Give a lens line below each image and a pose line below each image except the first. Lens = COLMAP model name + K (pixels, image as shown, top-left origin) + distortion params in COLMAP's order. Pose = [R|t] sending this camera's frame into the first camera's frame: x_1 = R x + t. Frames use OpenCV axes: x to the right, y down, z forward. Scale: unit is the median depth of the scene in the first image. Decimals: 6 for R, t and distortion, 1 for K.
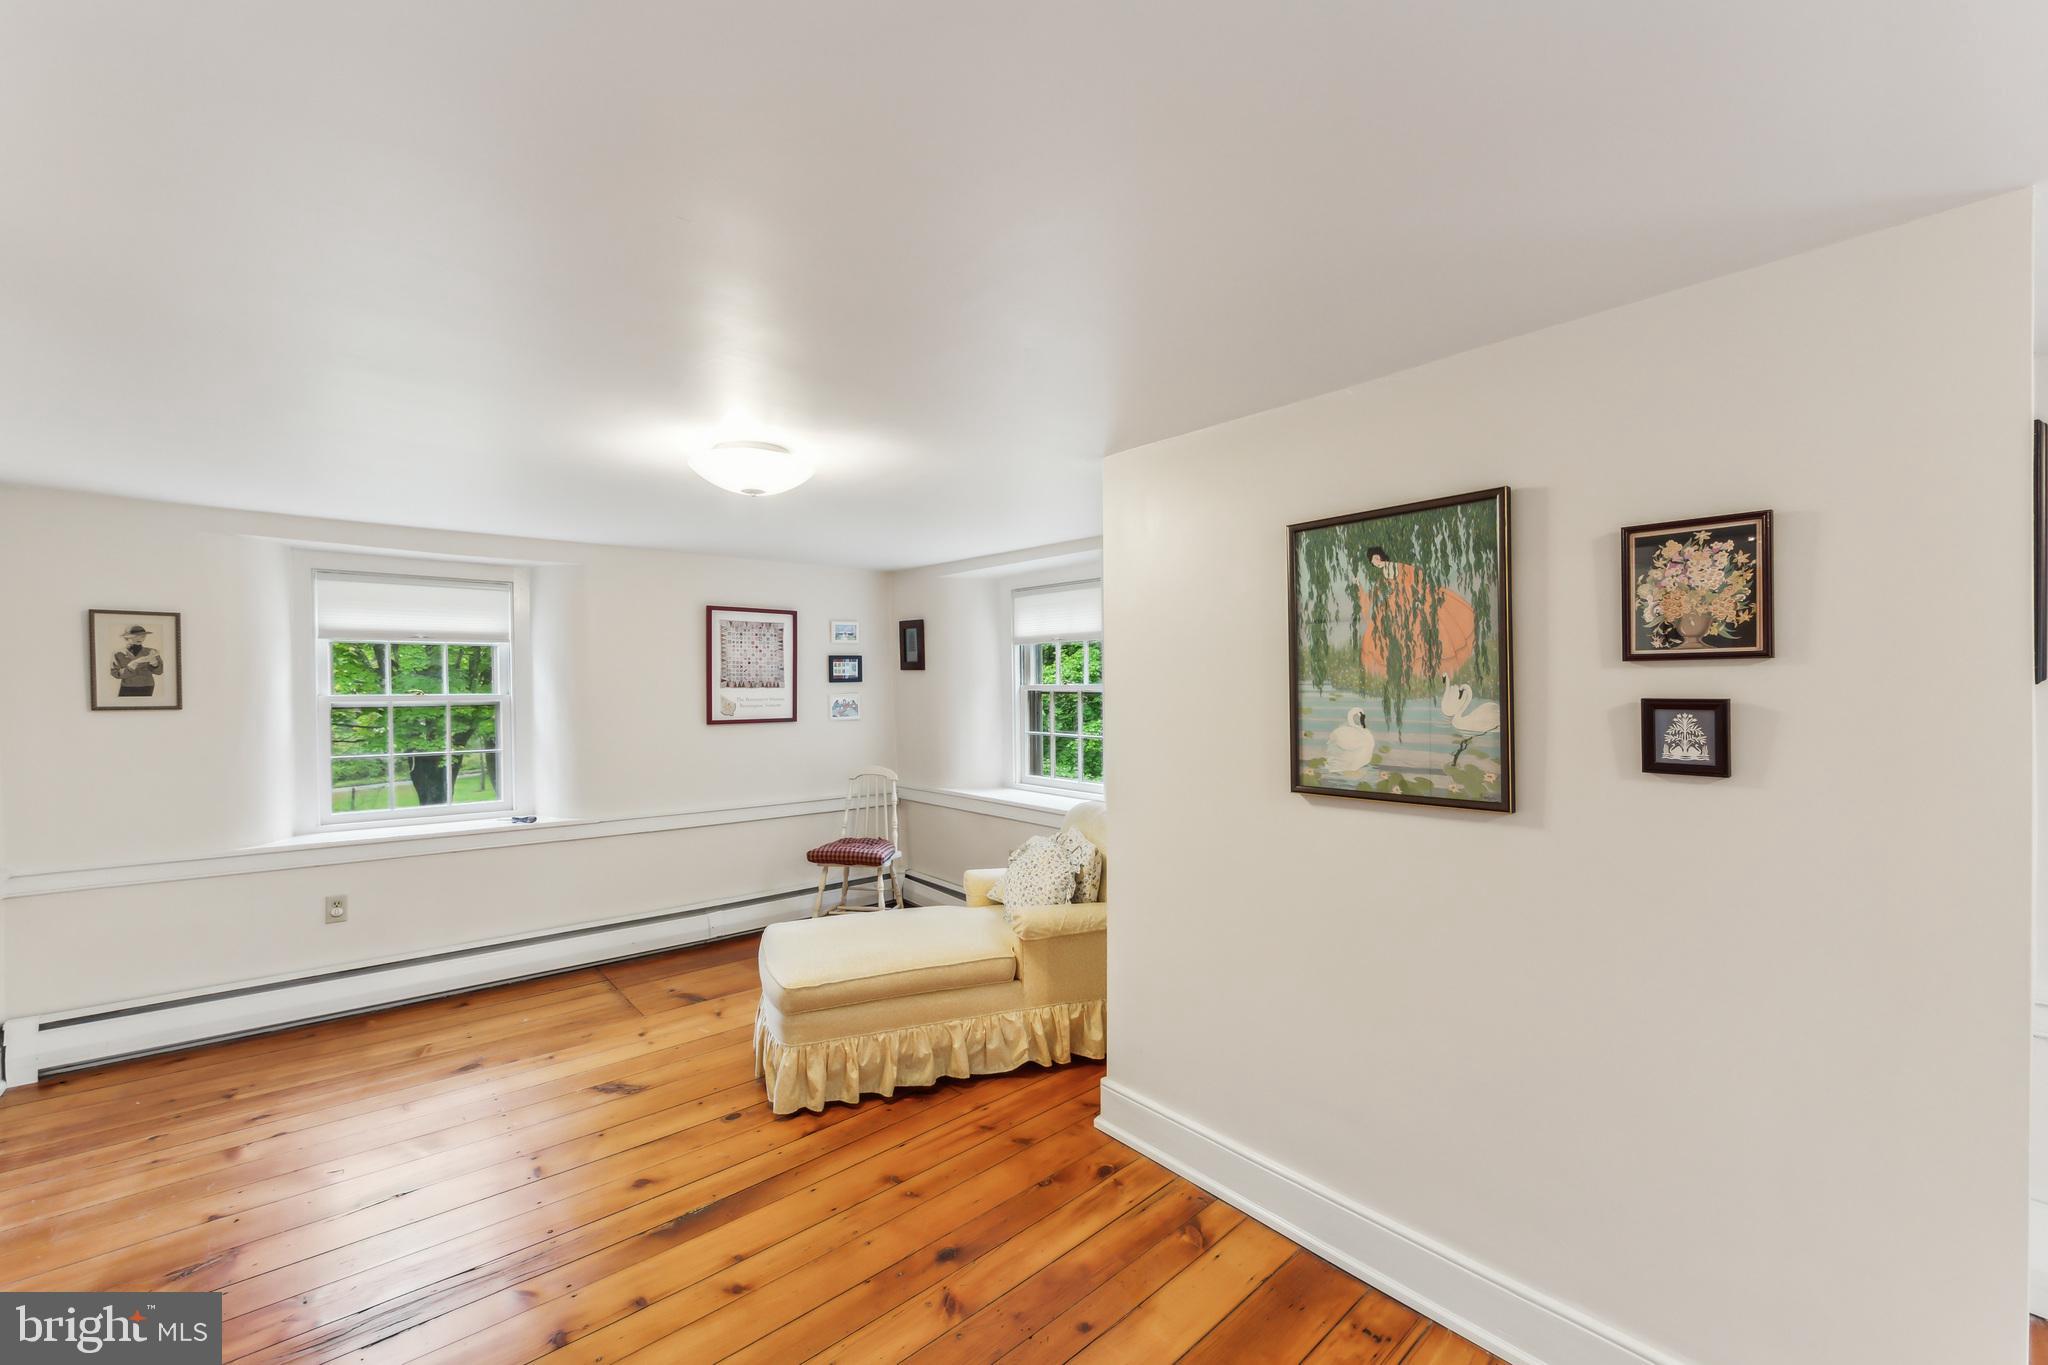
lens RADIAL K [[820.5, 0, 1028.1], [0, 820.5, 690.5], [0, 0, 1]] dist [-0.002506, -0.000435]
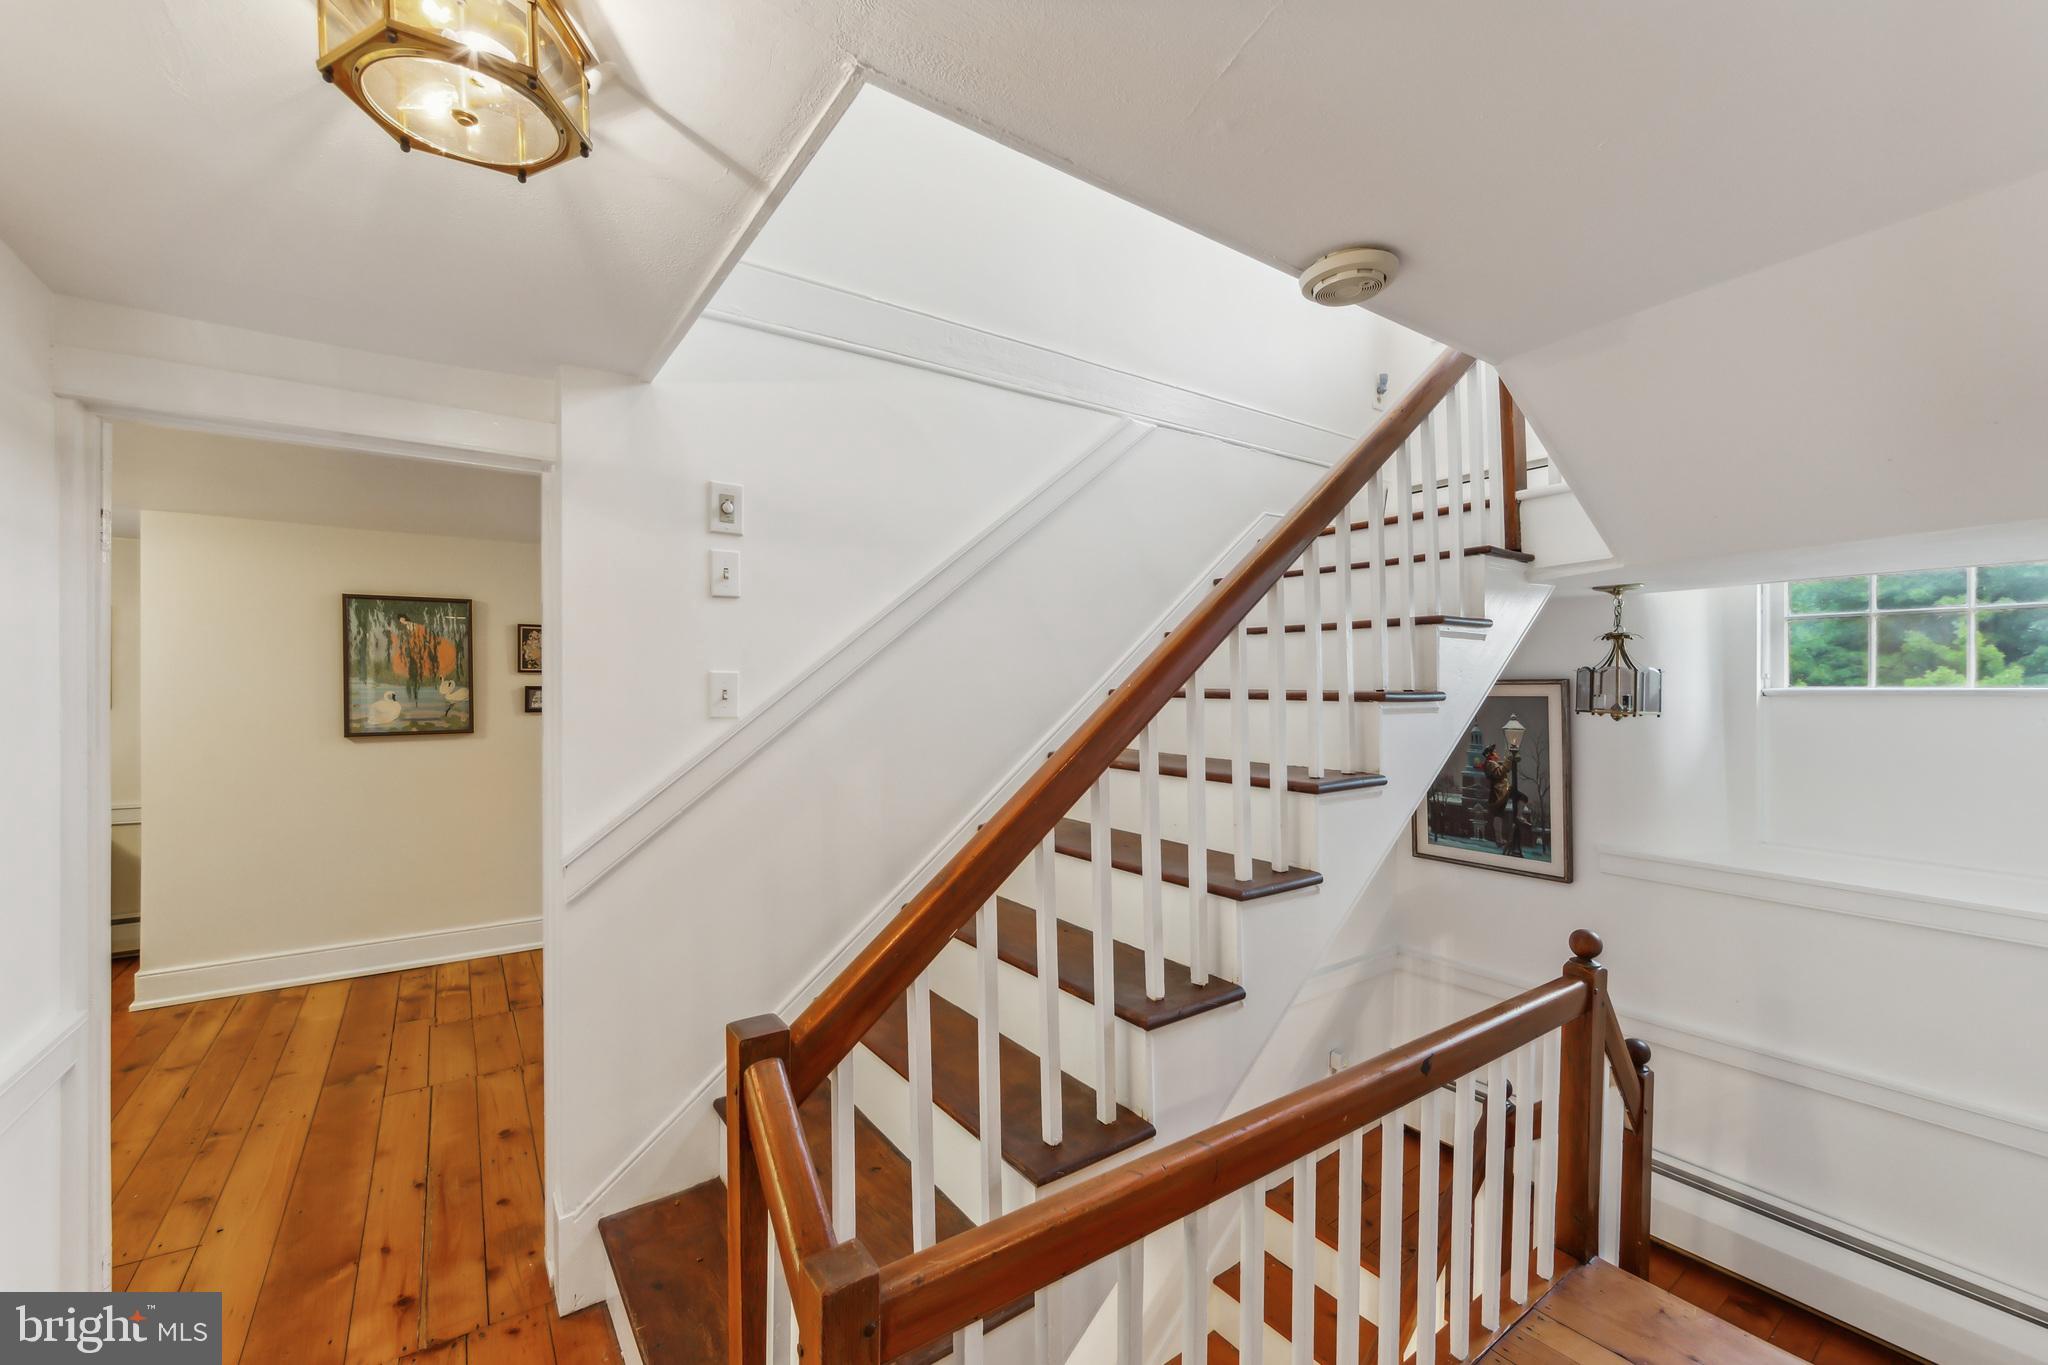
lens RADIAL K [[820.5, 0, 1014.3], [0, 820.5, 692.2], [0, 0, 1]] dist [-0.002506, -0.000435]
pose [[0.106818, 0.003920, 0.994271, -1.452504], [0.004615, 0.999980, -0.004438, 0.039485], [-0.994268, 0.005062, 0.106797, -0.754147]]
